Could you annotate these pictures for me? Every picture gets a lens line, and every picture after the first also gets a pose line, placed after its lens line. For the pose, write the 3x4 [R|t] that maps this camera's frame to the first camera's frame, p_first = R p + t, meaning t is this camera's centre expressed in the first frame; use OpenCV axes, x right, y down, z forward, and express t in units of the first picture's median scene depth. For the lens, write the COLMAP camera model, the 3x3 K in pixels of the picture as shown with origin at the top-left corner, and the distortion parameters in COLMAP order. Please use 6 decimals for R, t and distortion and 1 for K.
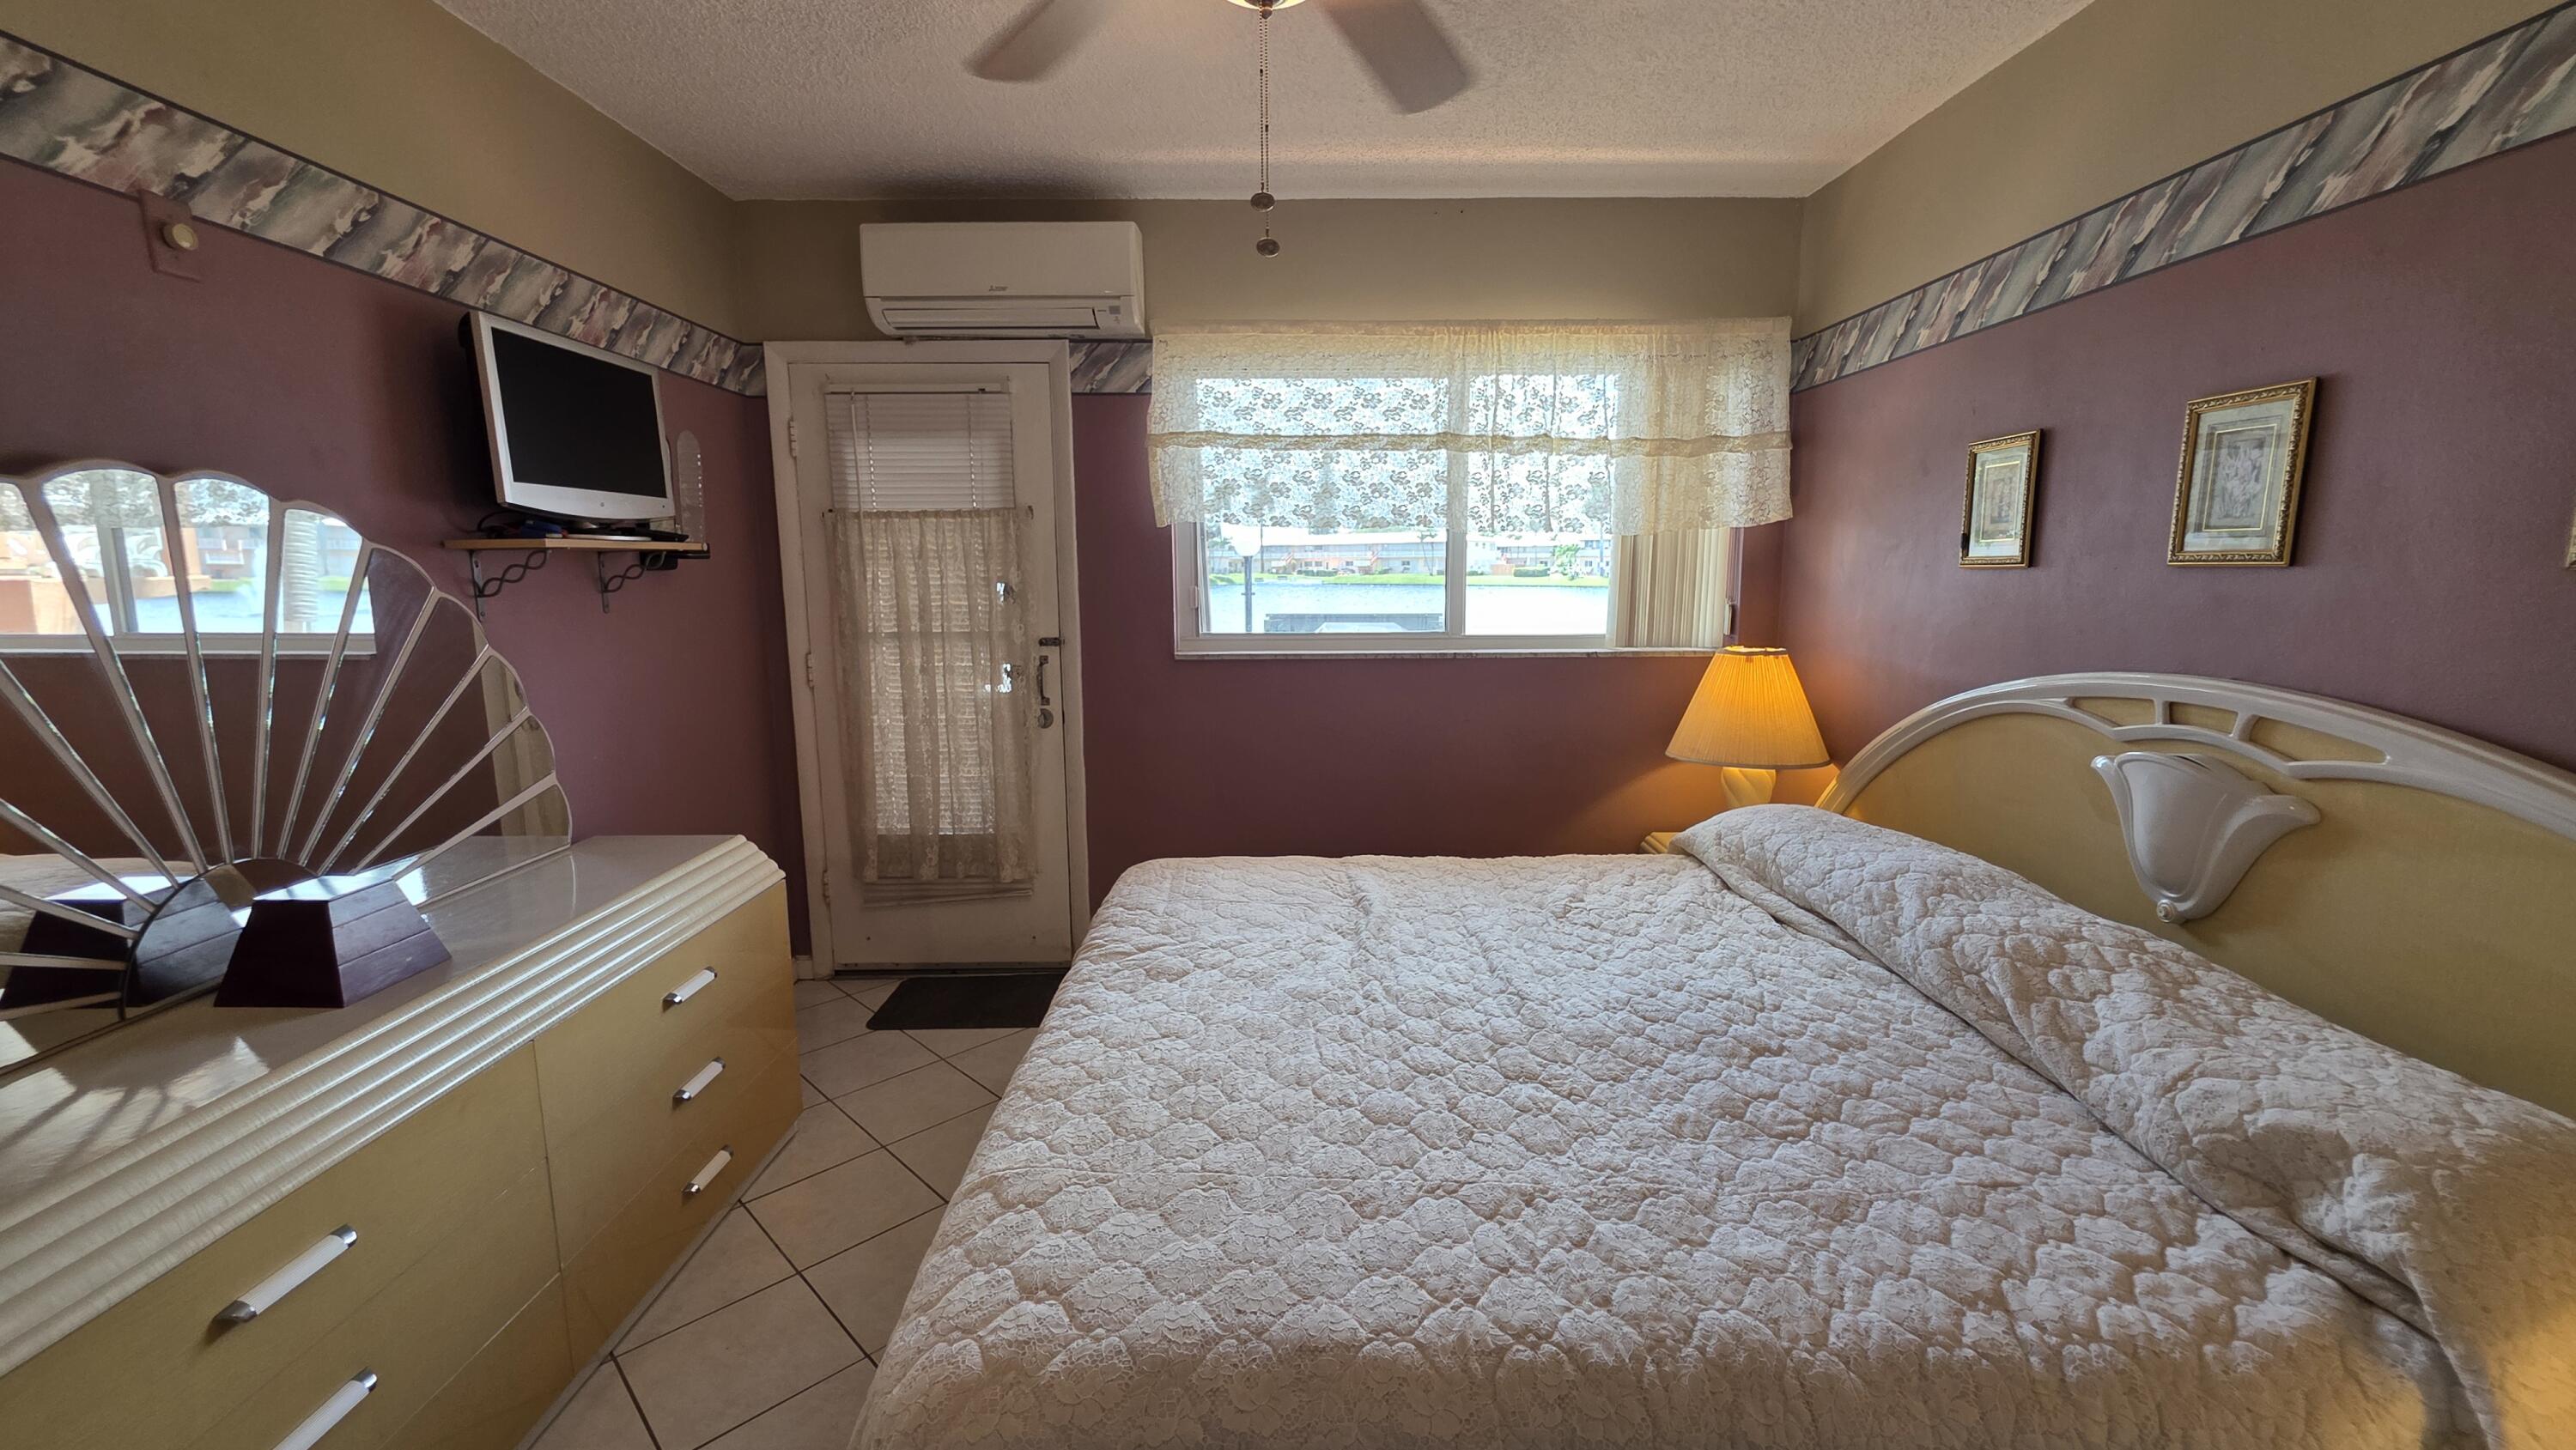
lens RADIAL K [[1034.3, 0, 1289.9], [0, 1034.3, 725.5], [0, 0, 1]] dist [0.000243, -0.000100]
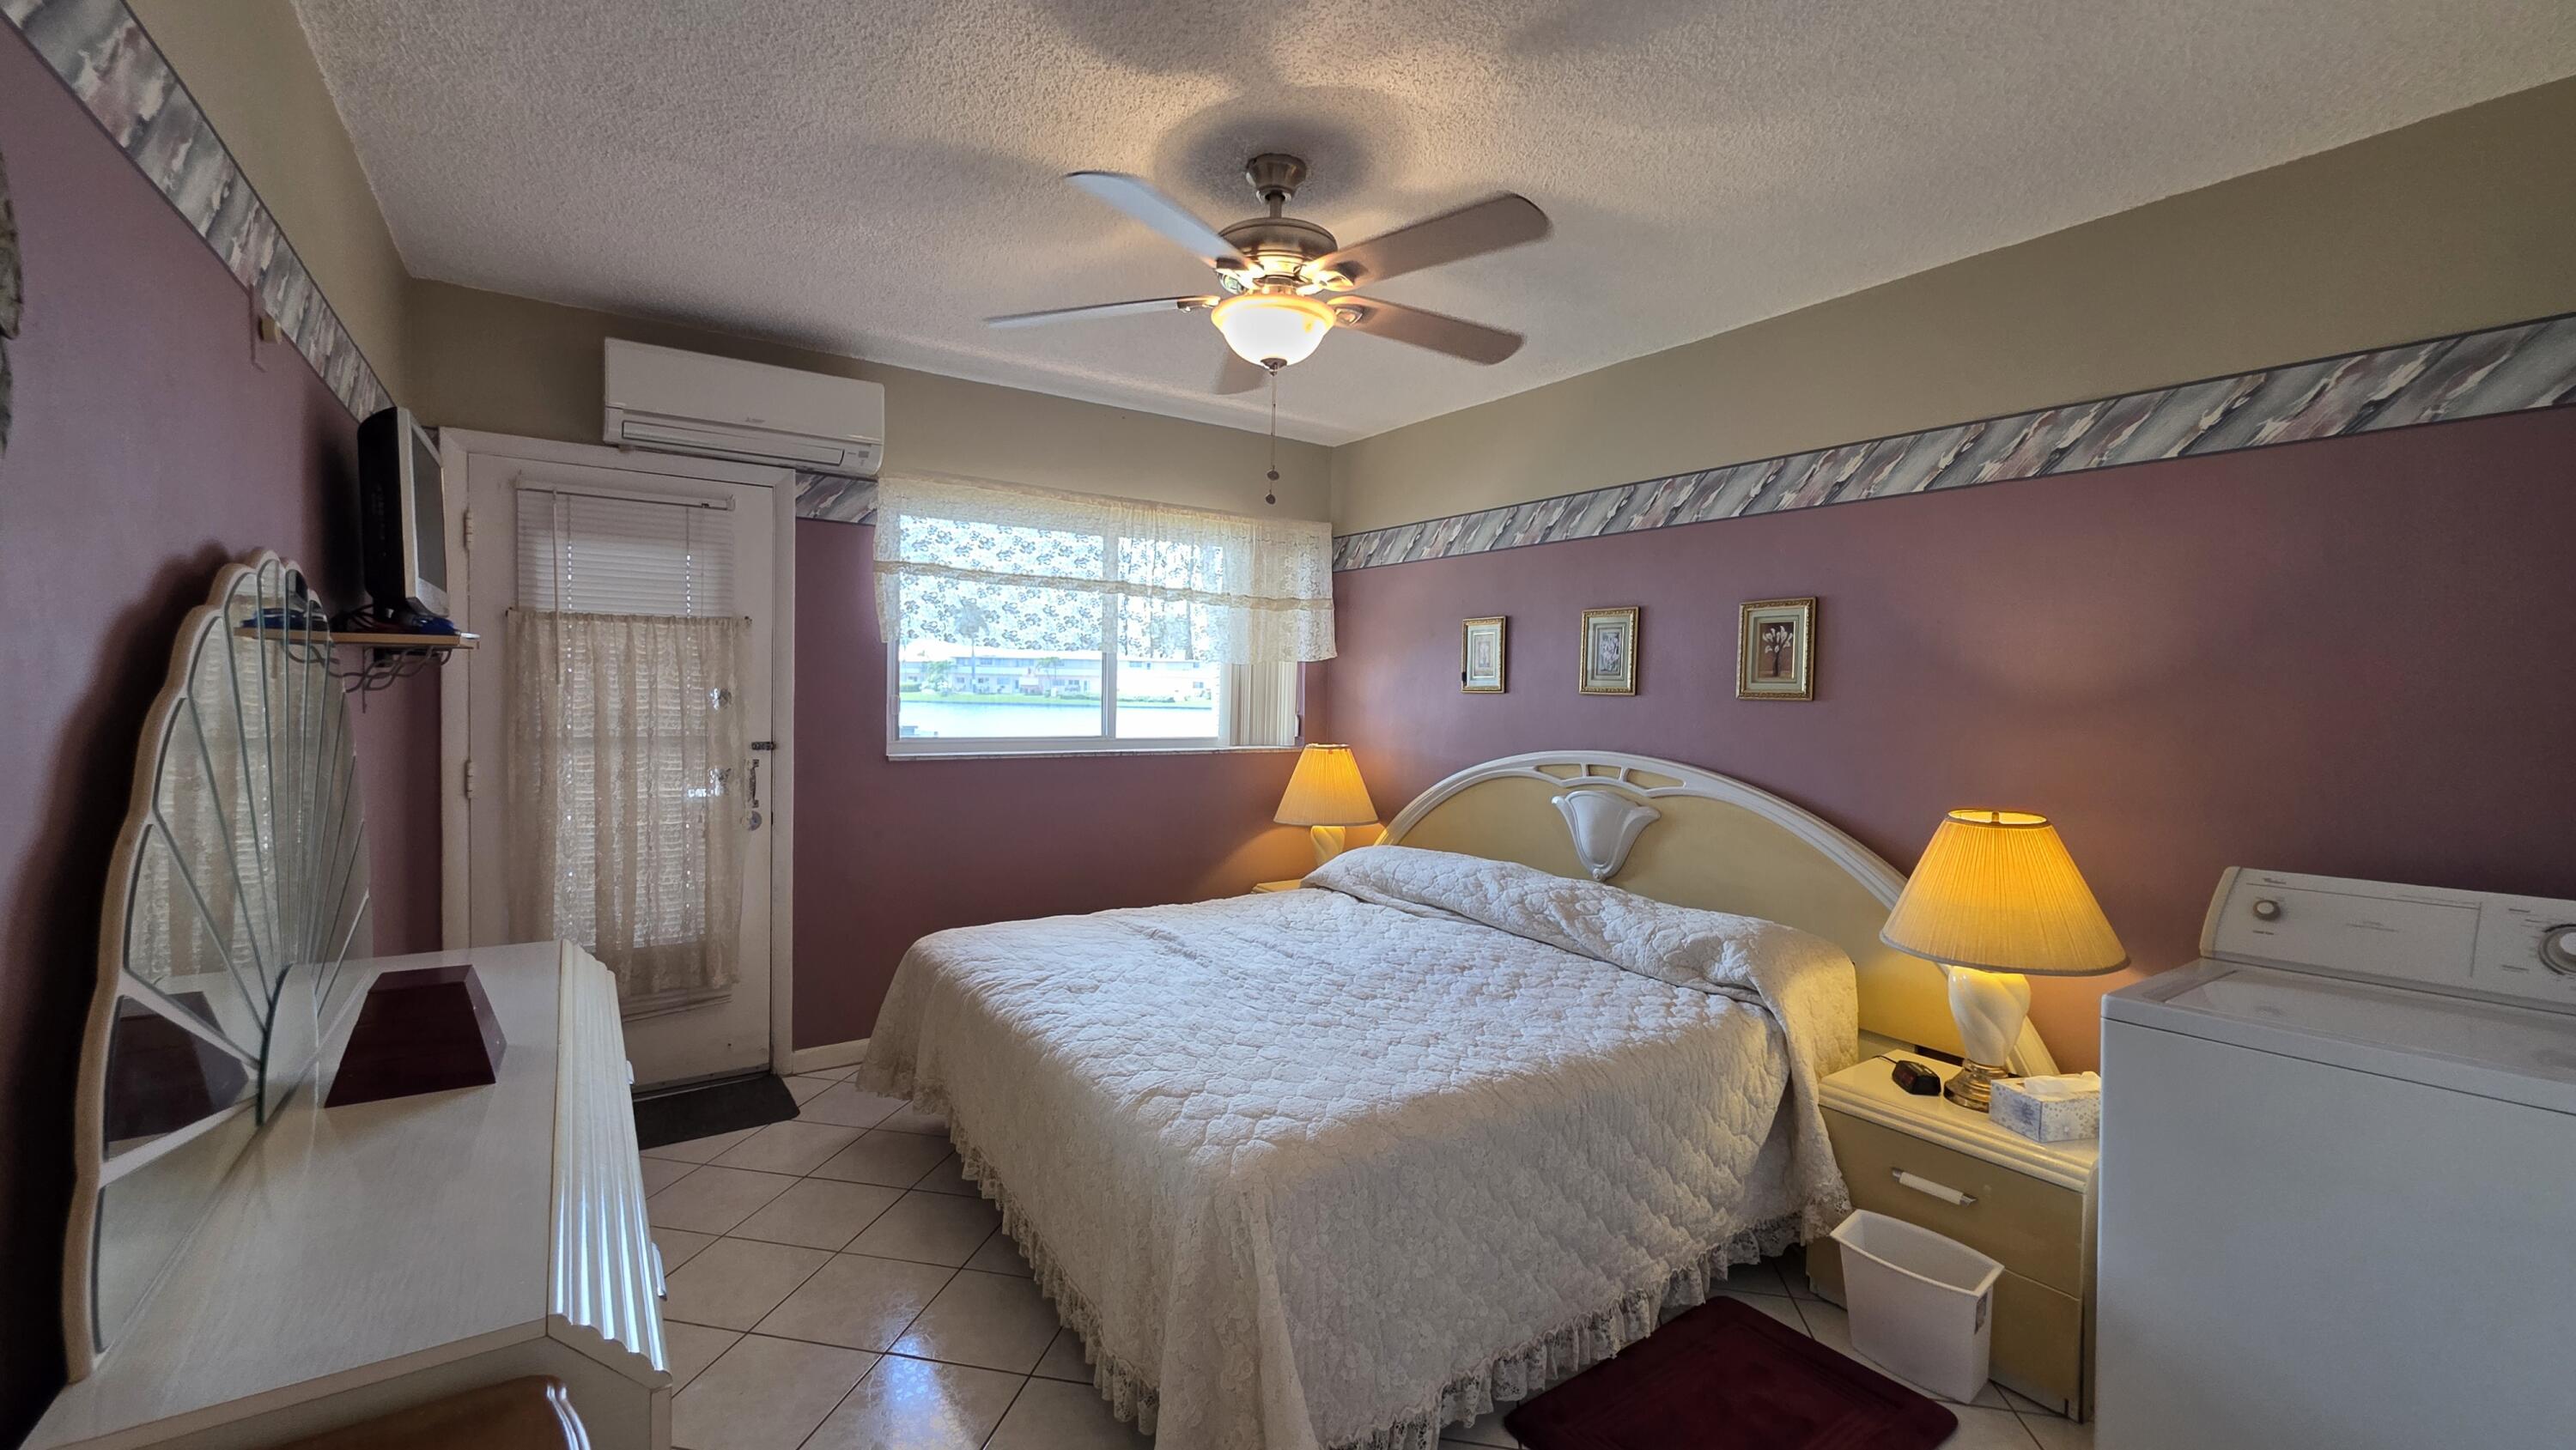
lens RADIAL K [[1030.2, 0, 1286.5], [0, 1030.2, 725.6], [0, 0, 1]] dist [0.001082, -0.000960]
pose [[0.830683, 0.001653, 0.556744, -0.474793], [0.060333, 0.993839, -0.092968, 0.034530], [-0.553467, 0.110817, 0.825466, -0.190265]]
